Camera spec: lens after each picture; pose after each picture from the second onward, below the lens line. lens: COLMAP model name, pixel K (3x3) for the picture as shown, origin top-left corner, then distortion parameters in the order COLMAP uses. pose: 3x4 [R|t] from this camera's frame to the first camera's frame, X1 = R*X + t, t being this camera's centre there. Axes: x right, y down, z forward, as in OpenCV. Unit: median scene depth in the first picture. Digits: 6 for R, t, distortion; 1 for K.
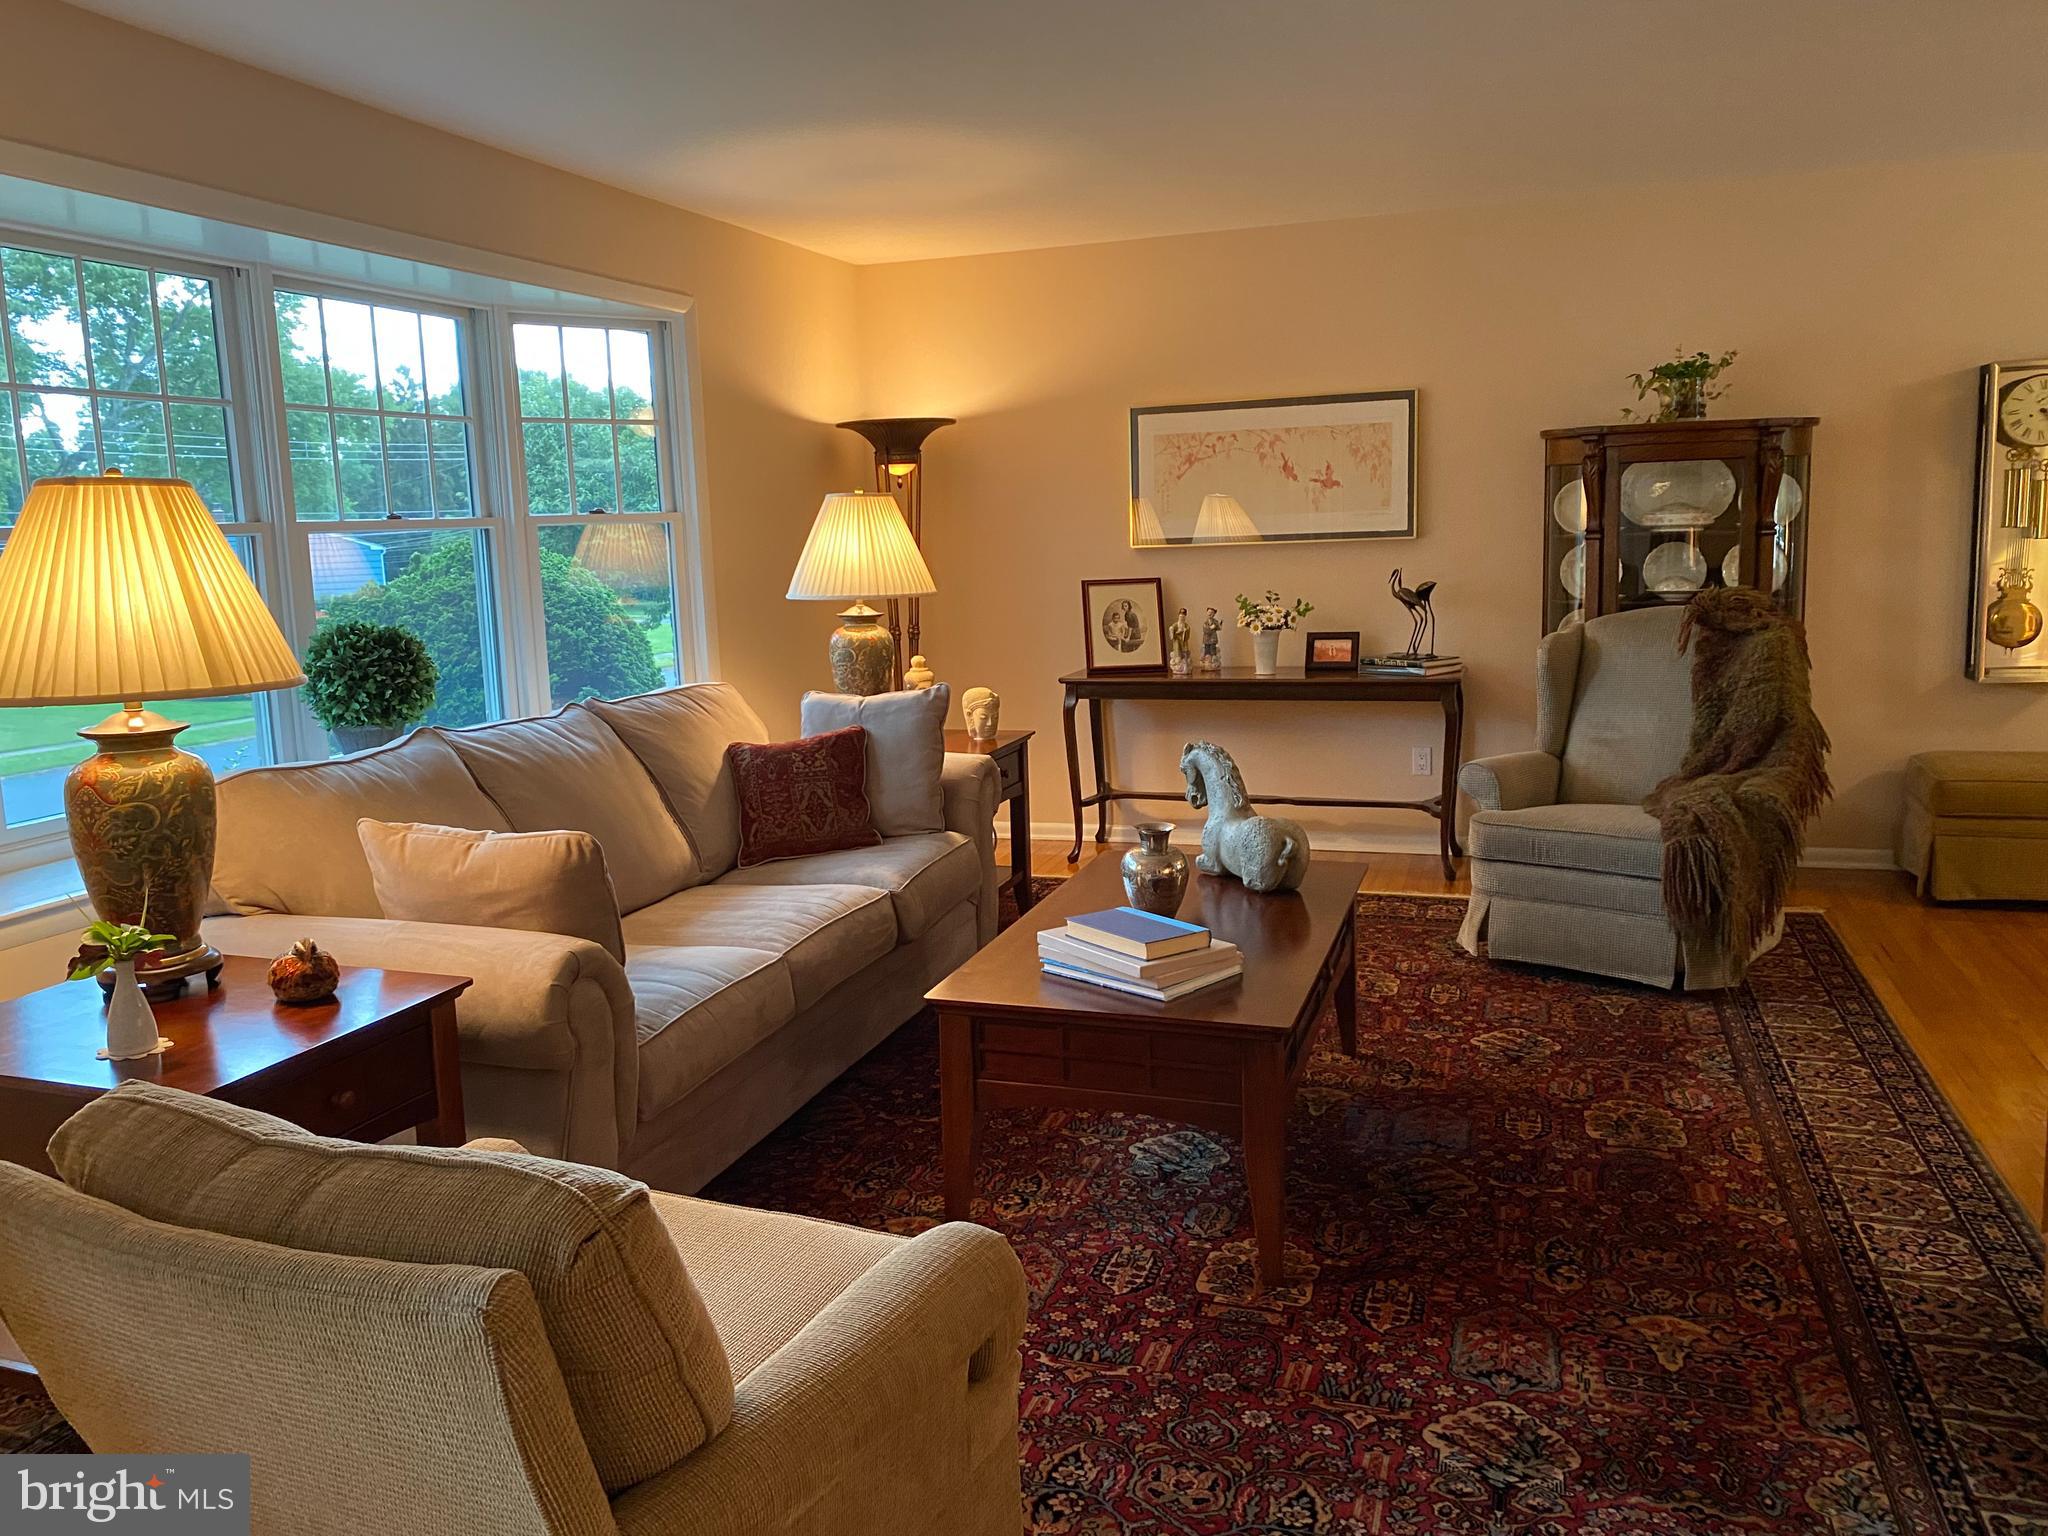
lens RADIAL K [[1548.0, 0, 1017.7], [0, 1548.0, 768.5], [0, 0, 1]] dist [0.022858, -0.022659]
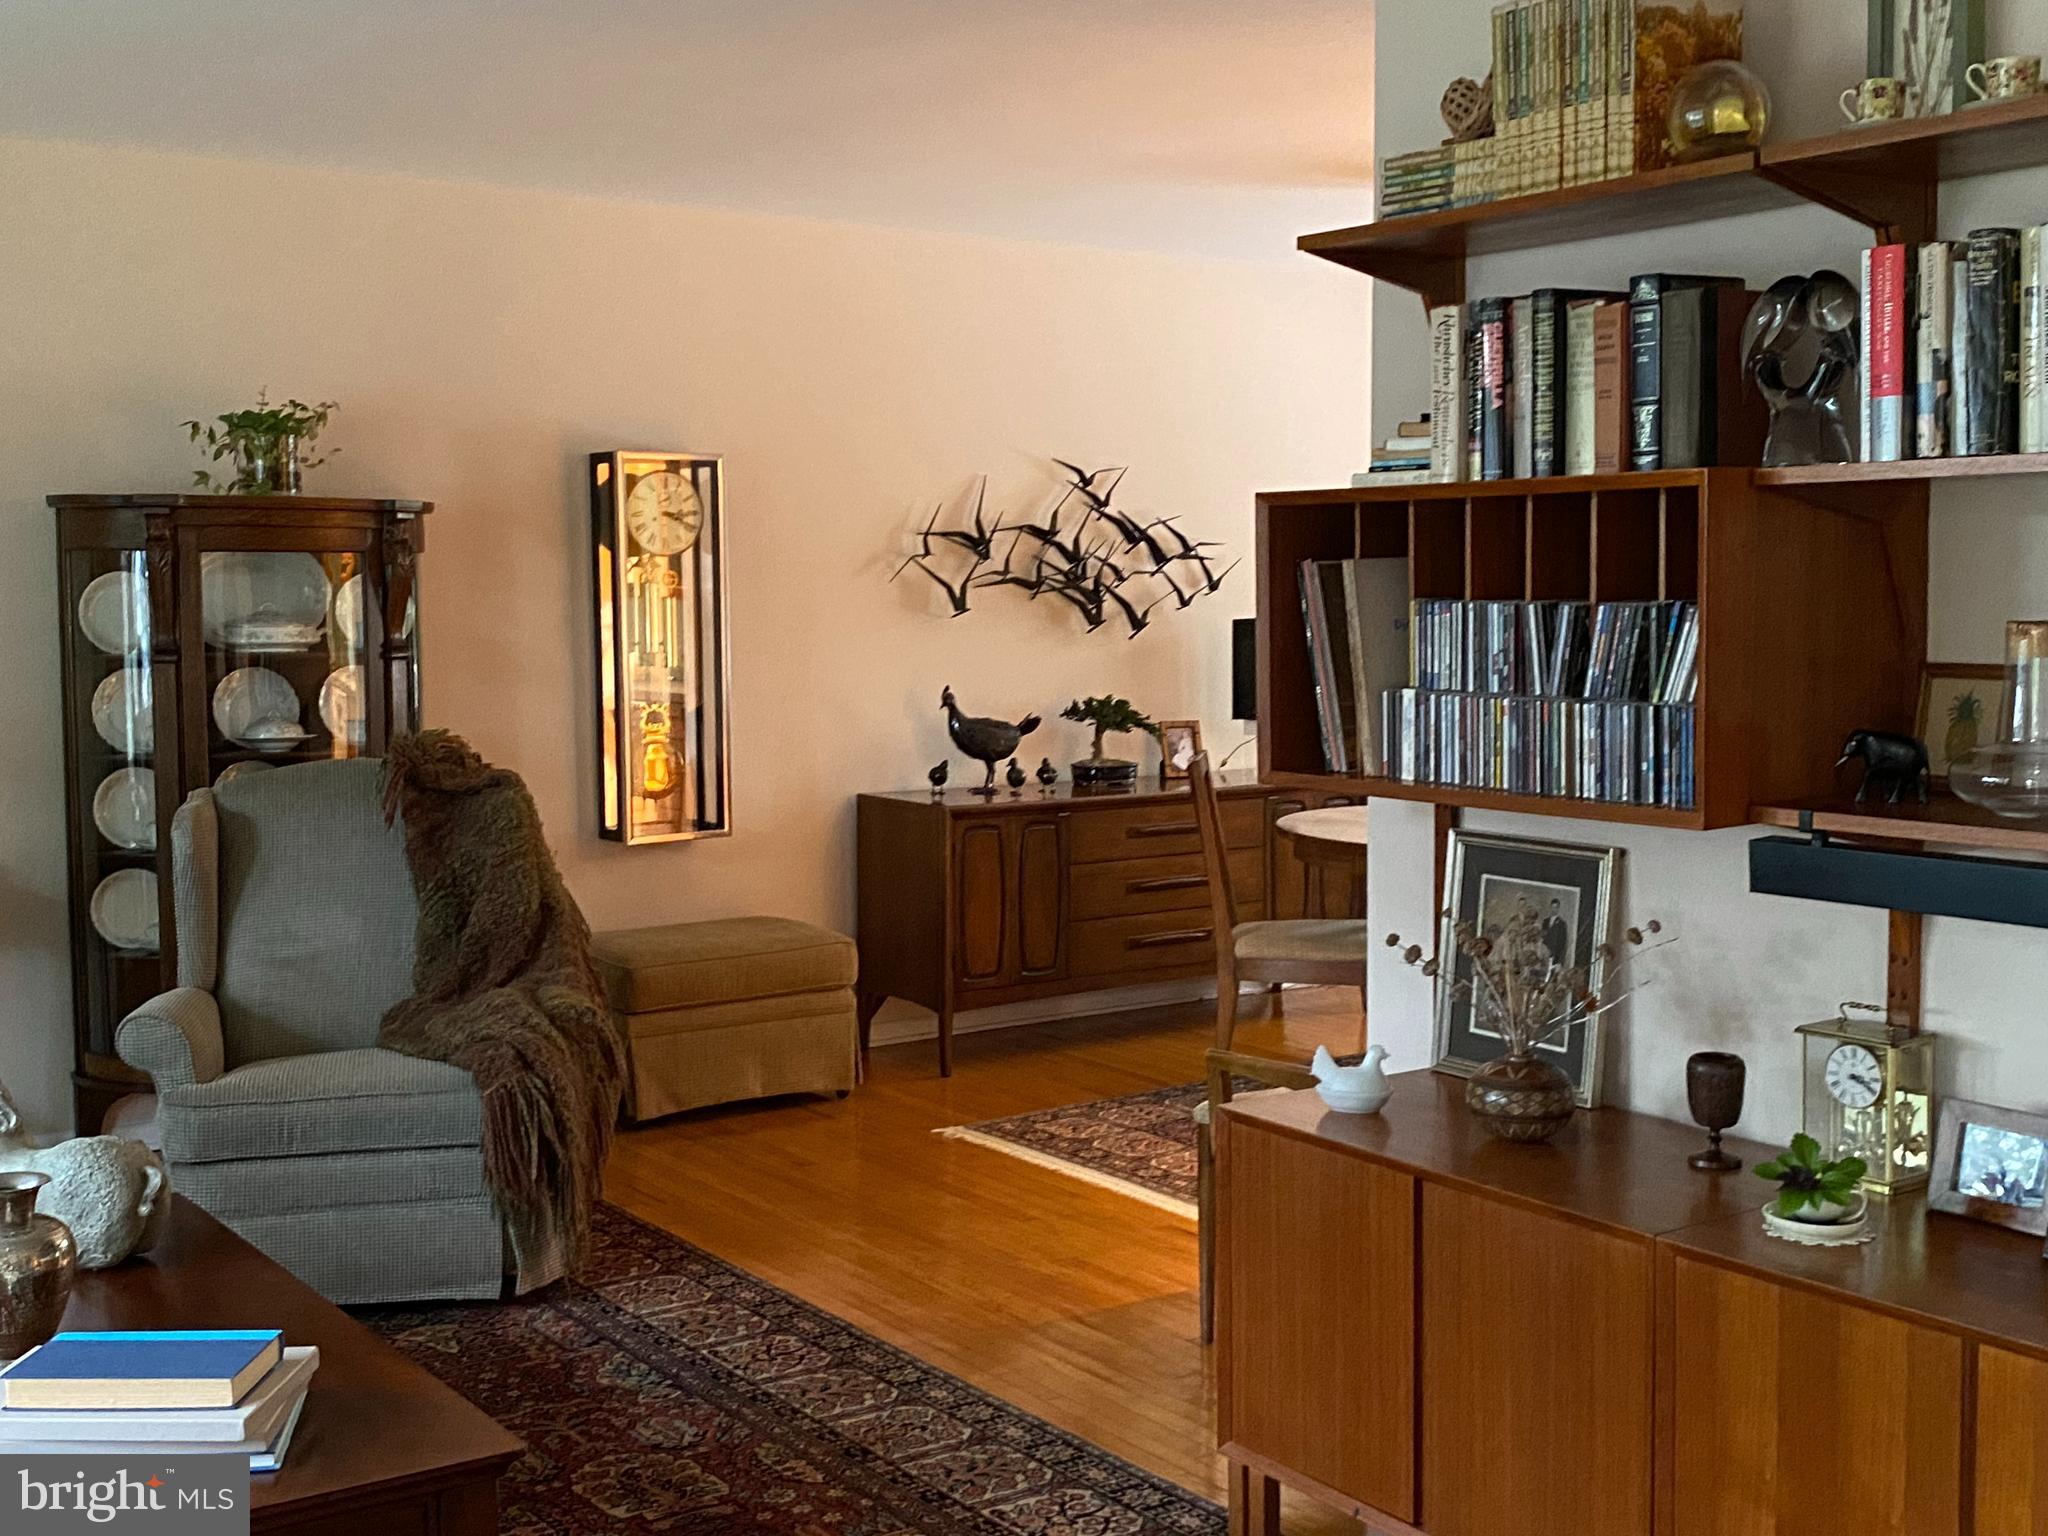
lens RADIAL K [[2317.6, 0, 1020.7], [0, 2317.6, 776.7], [0, 0, 1]] dist [0.063134, 0.000000]
pose [[0.589105, -0.034836, 0.807306, -0.263641], [0.111131, 0.993070, -0.038243, -0.024115], [-0.800378, 0.112246, 0.588893, 0.148412]]
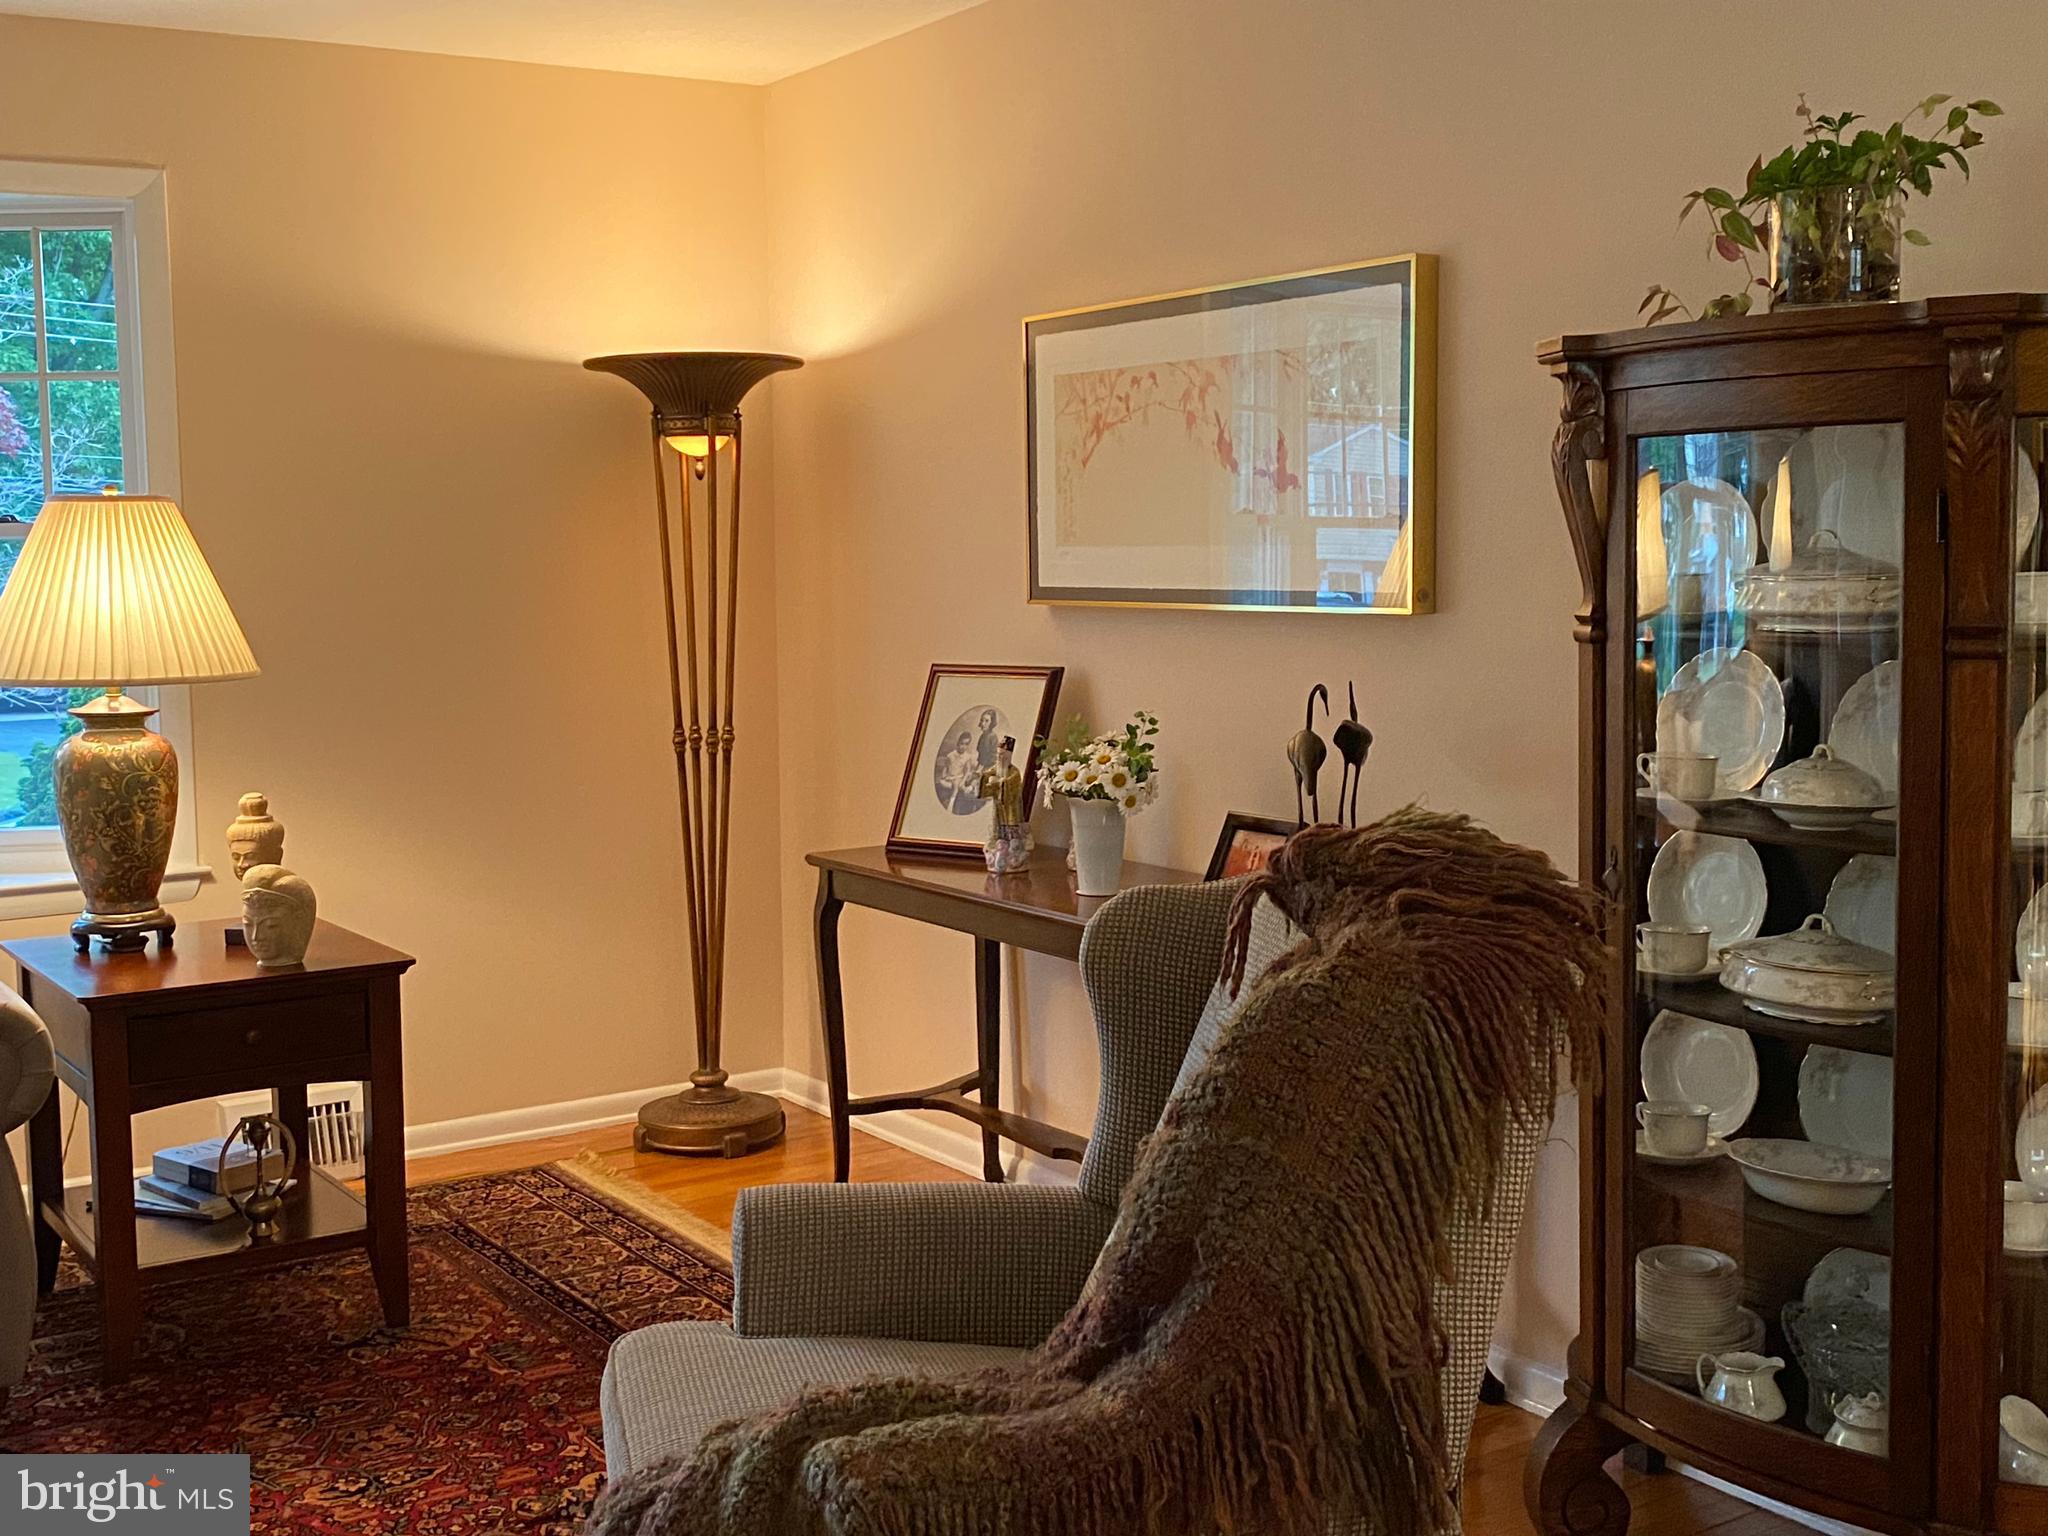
lens RADIAL K [[2317.6, 0, 1026.0], [0, 2317.6, 746.8], [0, 0, 1]] dist [0.063134, 0.000000]
pose [[0.782891, 0.078700, -0.617161, 0.715036], [-0.109992, 0.993850, -0.012793, -0.118326], [0.612359, 0.077898, 0.786733, 0.570358]]
